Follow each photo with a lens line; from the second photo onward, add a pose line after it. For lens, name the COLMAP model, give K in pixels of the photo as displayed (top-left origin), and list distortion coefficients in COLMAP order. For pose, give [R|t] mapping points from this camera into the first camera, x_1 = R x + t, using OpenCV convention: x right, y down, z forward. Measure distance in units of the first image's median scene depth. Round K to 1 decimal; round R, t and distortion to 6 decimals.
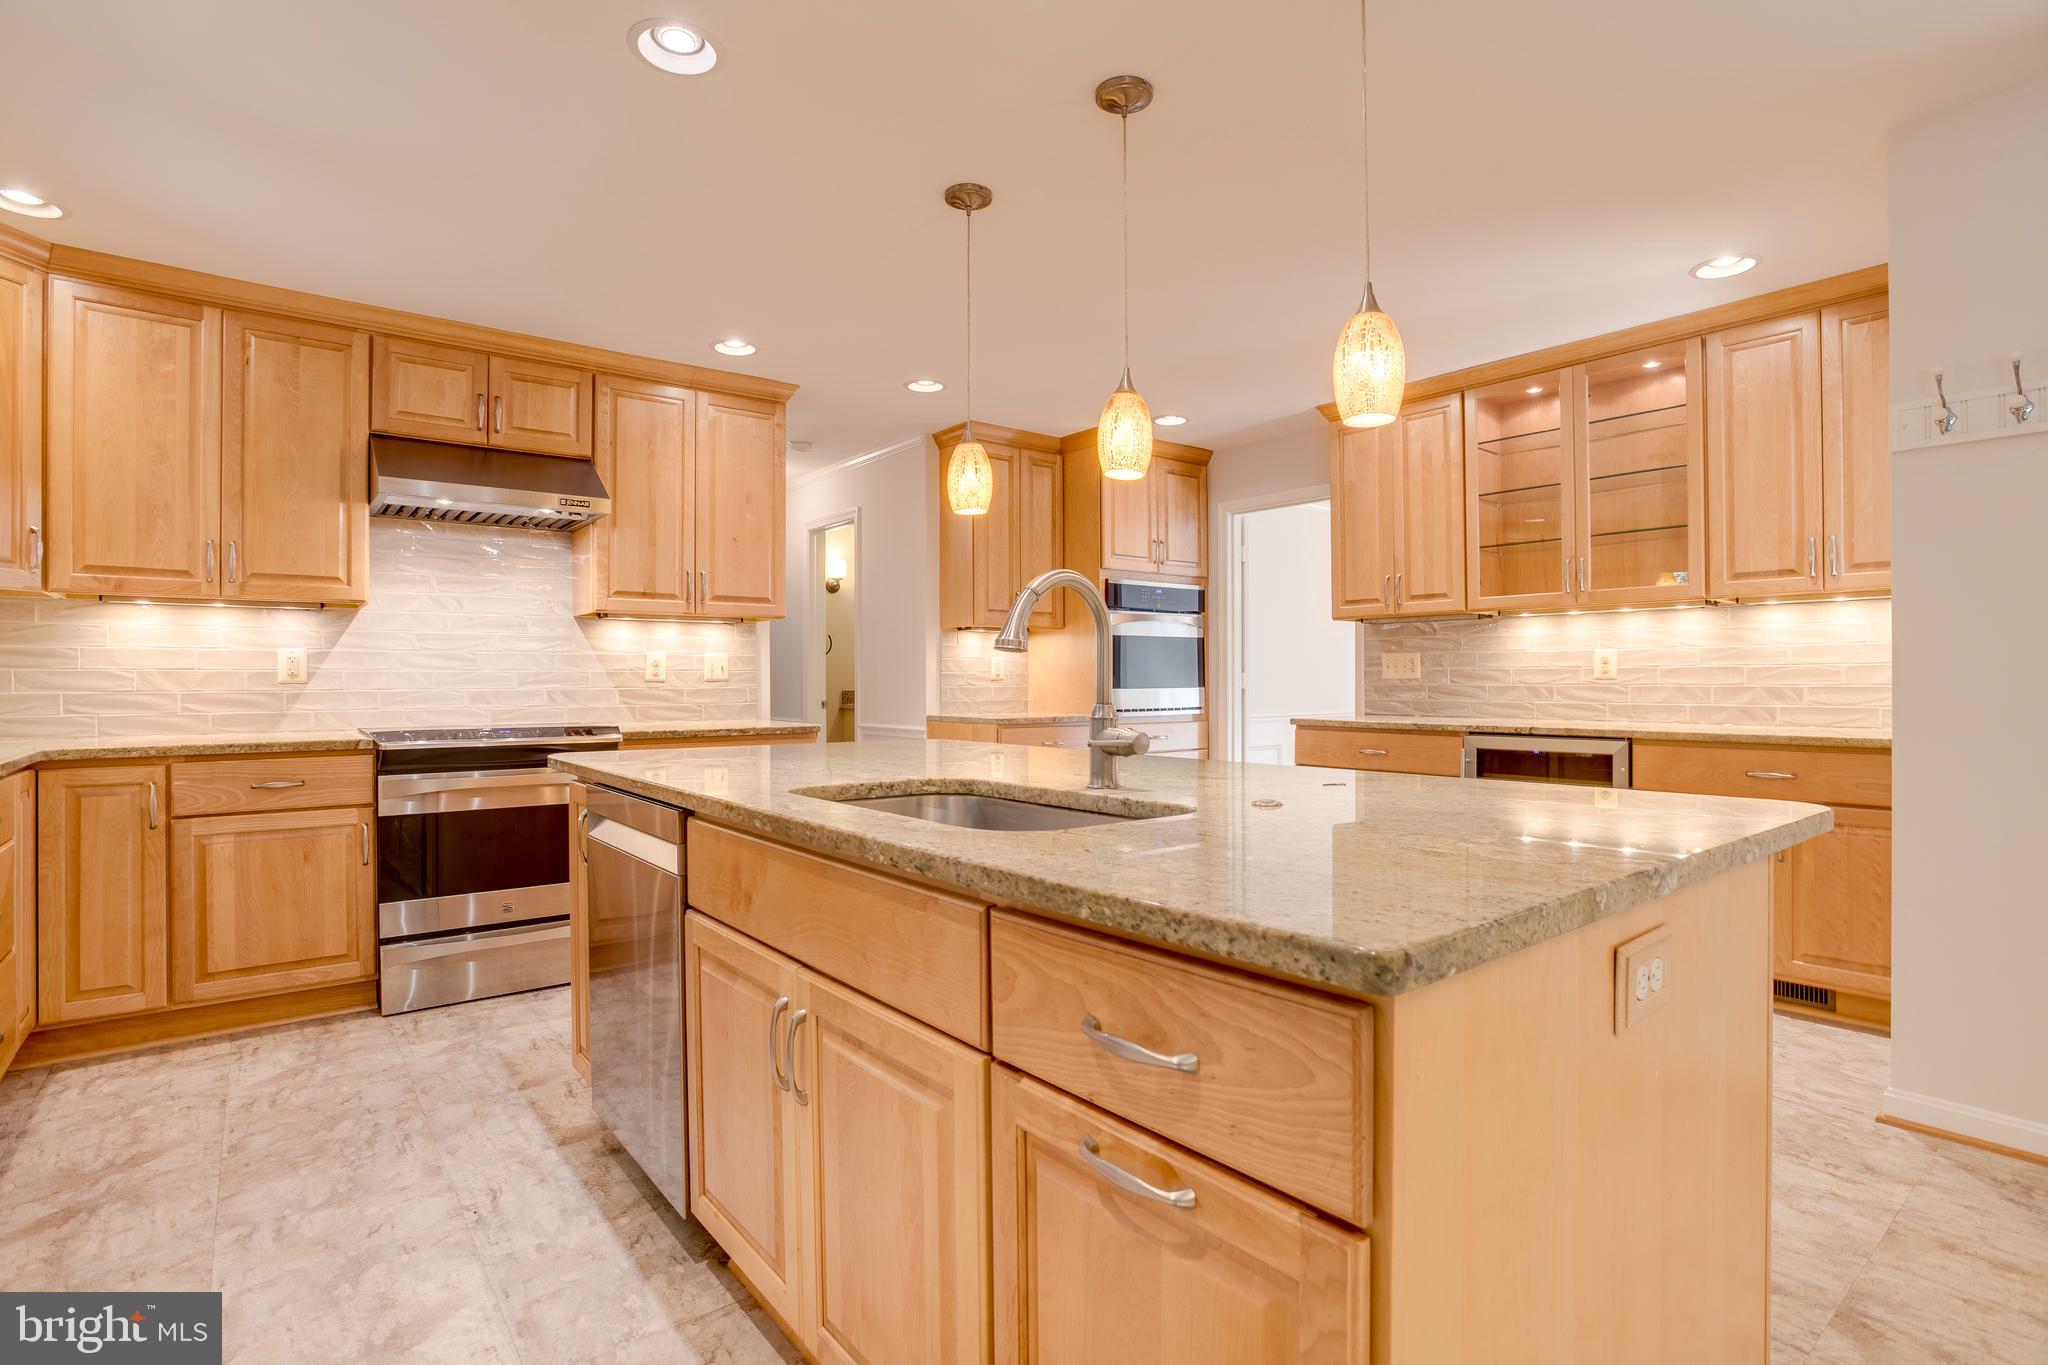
lens RADIAL K [[995.0, 0, 1020.2], [0, 995.0, 680.0], [0, 0, 1]] dist [-0.065966, 0.029578]
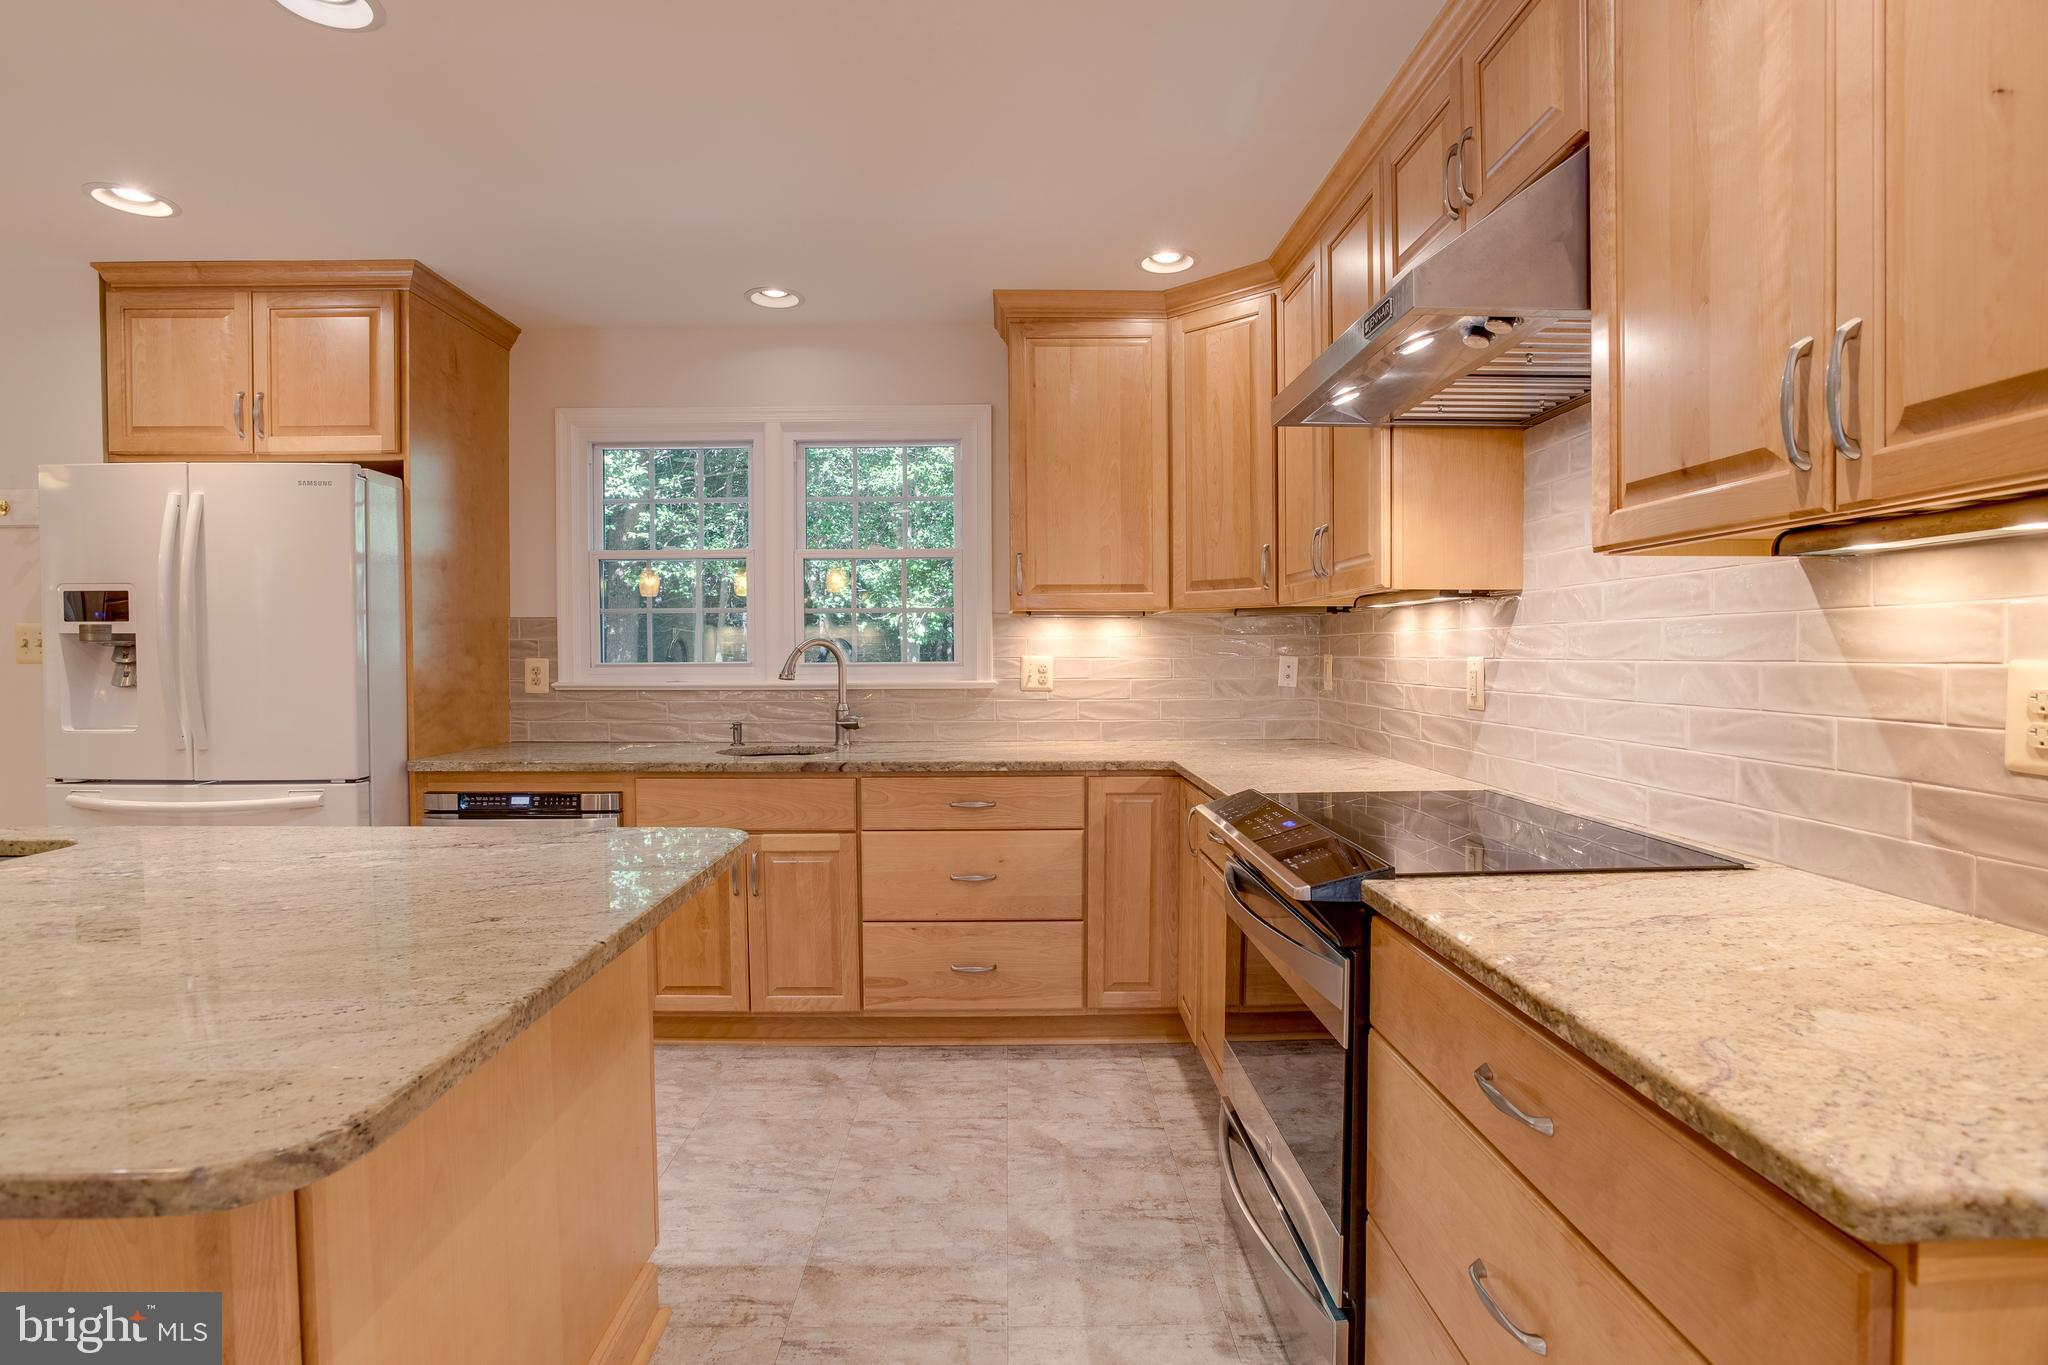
lens RADIAL K [[995.0, 0, 1020.2], [0, 995.0, 680.0], [0, 0, 1]] dist [-0.065966, 0.029578]
pose [[-0.608273, 0.027027, -0.793268, -0.020496], [0.004938, 0.999530, 0.030268, -0.036664], [0.793713, 0.014494, -0.608120, 1.082643]]
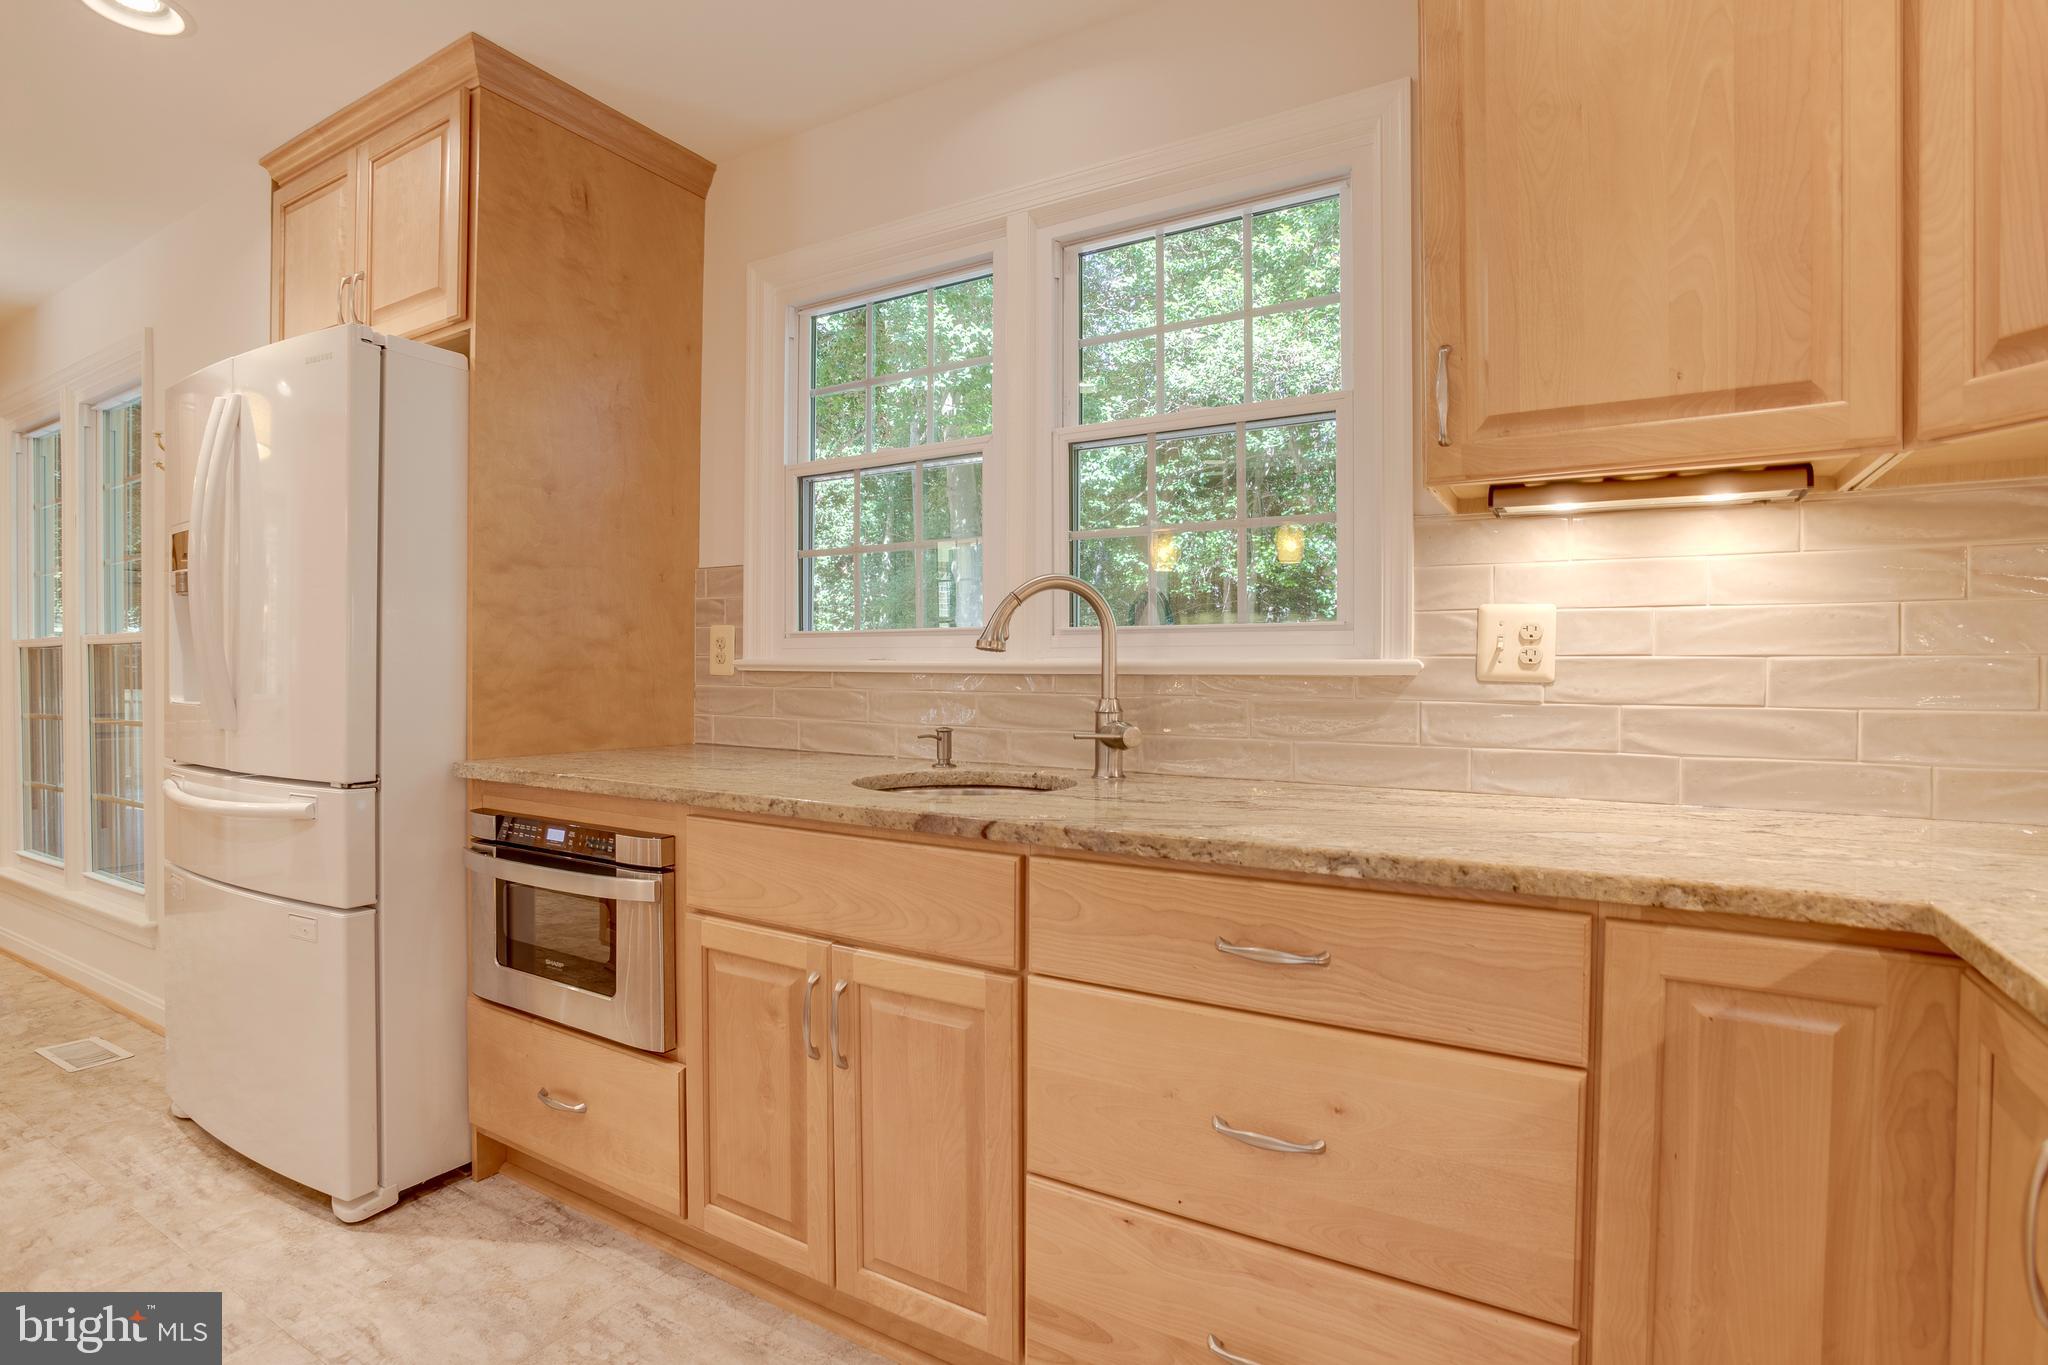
lens RADIAL K [[1002.9, 0, 1025.2], [0, 1002.9, 678.1], [0, 0, 1]] dist [-0.066862, 0.029118]
pose [[-0.934694, 0.000526, -0.355453, -0.438857], [-0.003190, 0.999946, 0.009868, -0.002925], [0.355439, 0.010357, -0.934642, 0.836526]]
